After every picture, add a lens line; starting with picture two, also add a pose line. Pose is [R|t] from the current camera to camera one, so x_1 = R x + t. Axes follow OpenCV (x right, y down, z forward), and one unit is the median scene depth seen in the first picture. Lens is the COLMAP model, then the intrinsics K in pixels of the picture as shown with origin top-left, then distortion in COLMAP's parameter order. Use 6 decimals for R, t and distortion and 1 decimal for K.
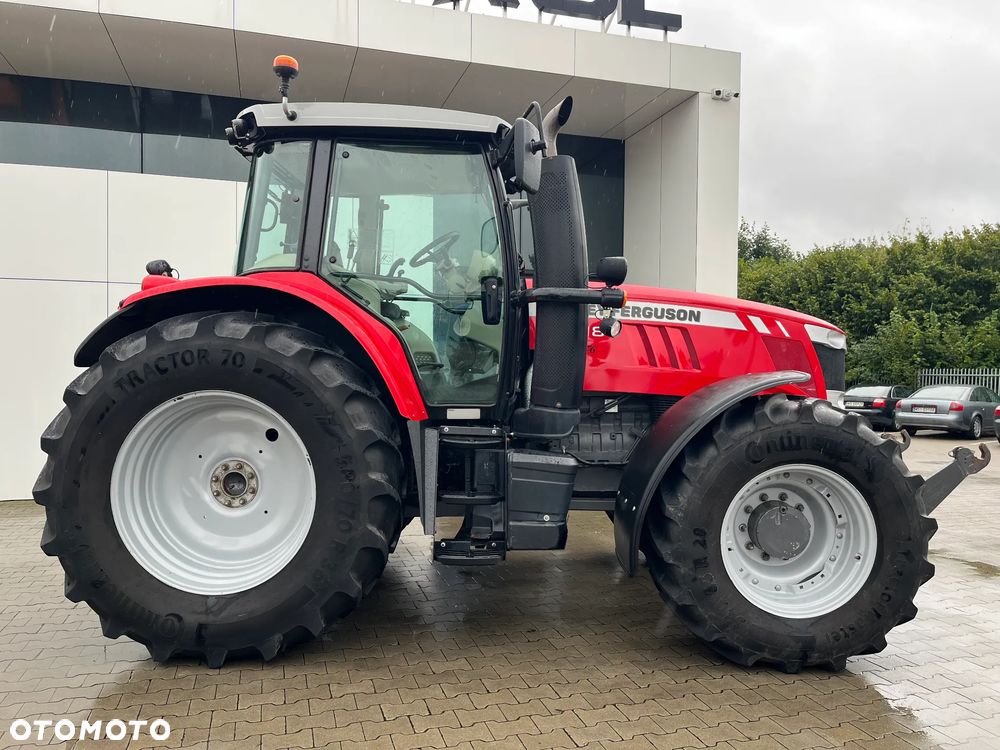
lens RADIAL K [[764.6, 0, 494.9], [0, 764.6, 376.1], [0, 0, 1]] dist [0.039699, -0.002082]
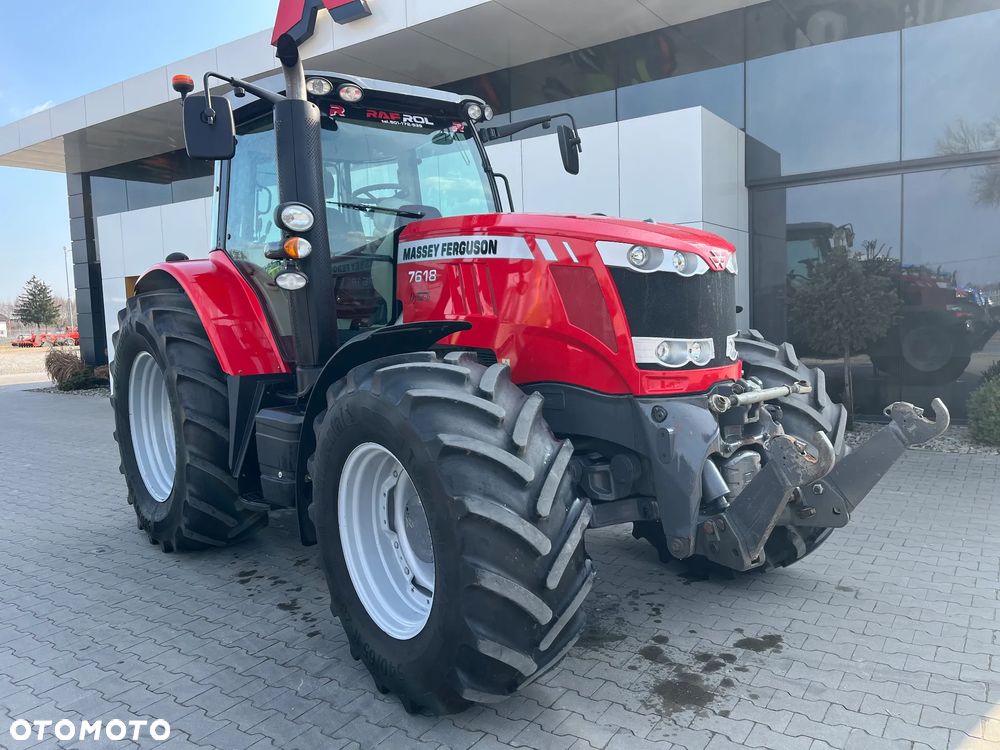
lens RADIAL K [[754.2, 0, 504.9], [0, 754.2, 370.5], [0, 0, 1]] dist [0.073242, -0.095649]
pose [[0.659226, 0.013993, -0.751815, 0.908977], [0.051598, 0.996628, 0.063793, -0.000167], [0.750173, -0.080846, 0.656281, 0.517252]]
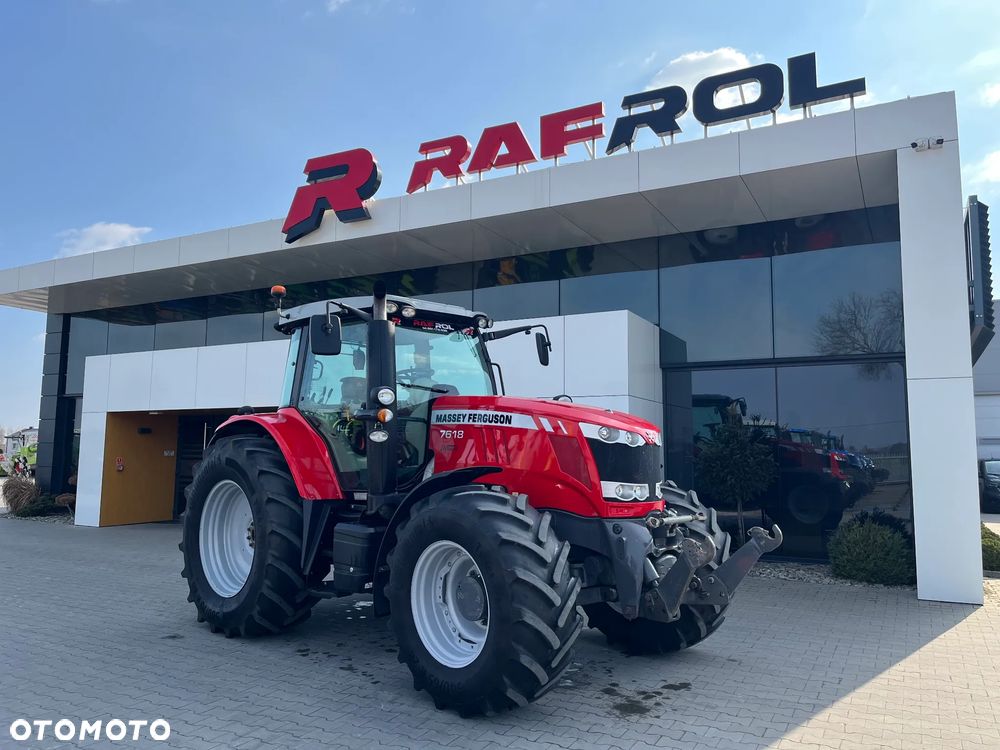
lens RADIAL K [[758.3, 0, 497.9], [0, 758.3, 369.7], [0, 0, 1]] dist [0.044740, -0.005443]
pose [[0.732968, -0.091605, -0.674068, 1.146172], [0.010843, 0.992339, -0.123068, -0.008589], [0.680177, 0.082896, 0.728346, 0.095857]]
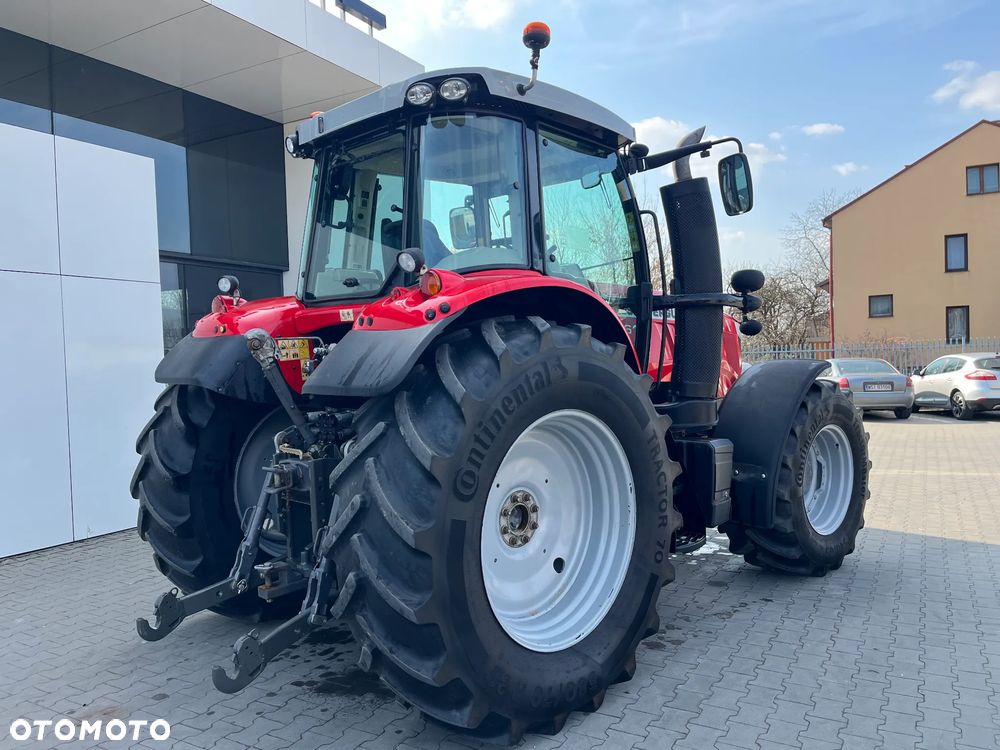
lens RADIAL K [[755.2, 0, 500.9], [0, 755.2, 377.8], [0, 0, 1]] dist [0.038069, -0.006676]
pose [[0.693706, -0.063365, 0.717466, -0.874114], [0.046235, 0.997986, 0.043436, -0.048983], [-0.718773, 0.003040, 0.695238, 0.403743]]
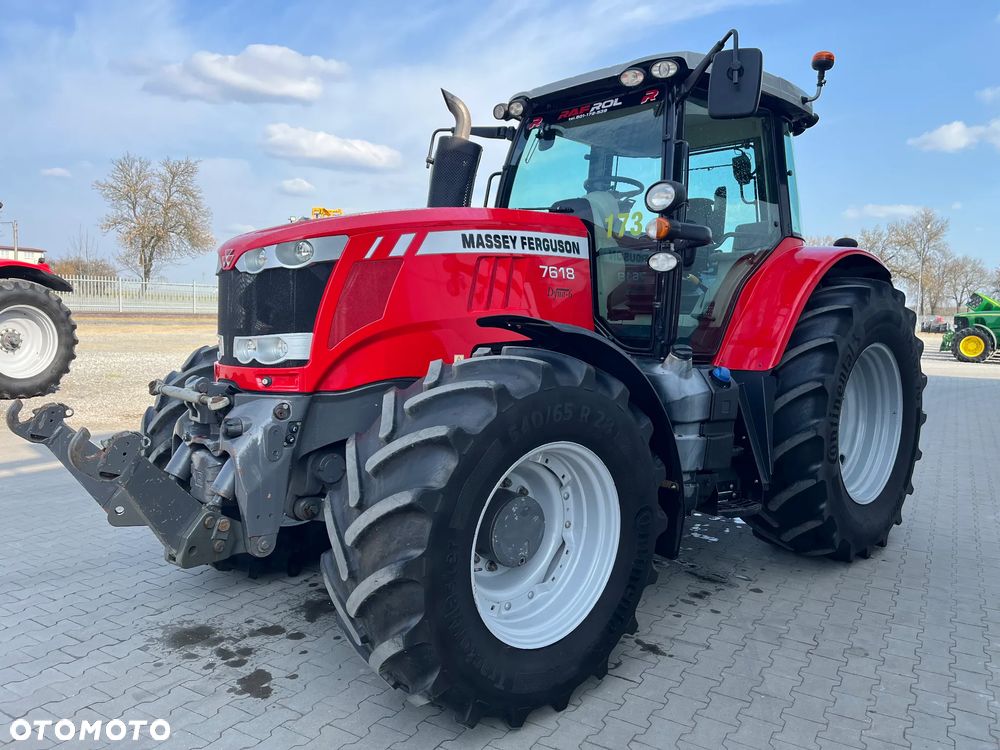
lens RADIAL K [[757.5, 0, 510.0], [0, 757.5, 375.6], [0, 0, 1]] dist [0.043716, -0.003026]
pose [[-0.707281, 0.022569, -0.706572, 0.824989], [-0.049099, 0.995508, 0.080946, -0.009610], [0.705225, 0.091944, -0.702996, 1.823786]]
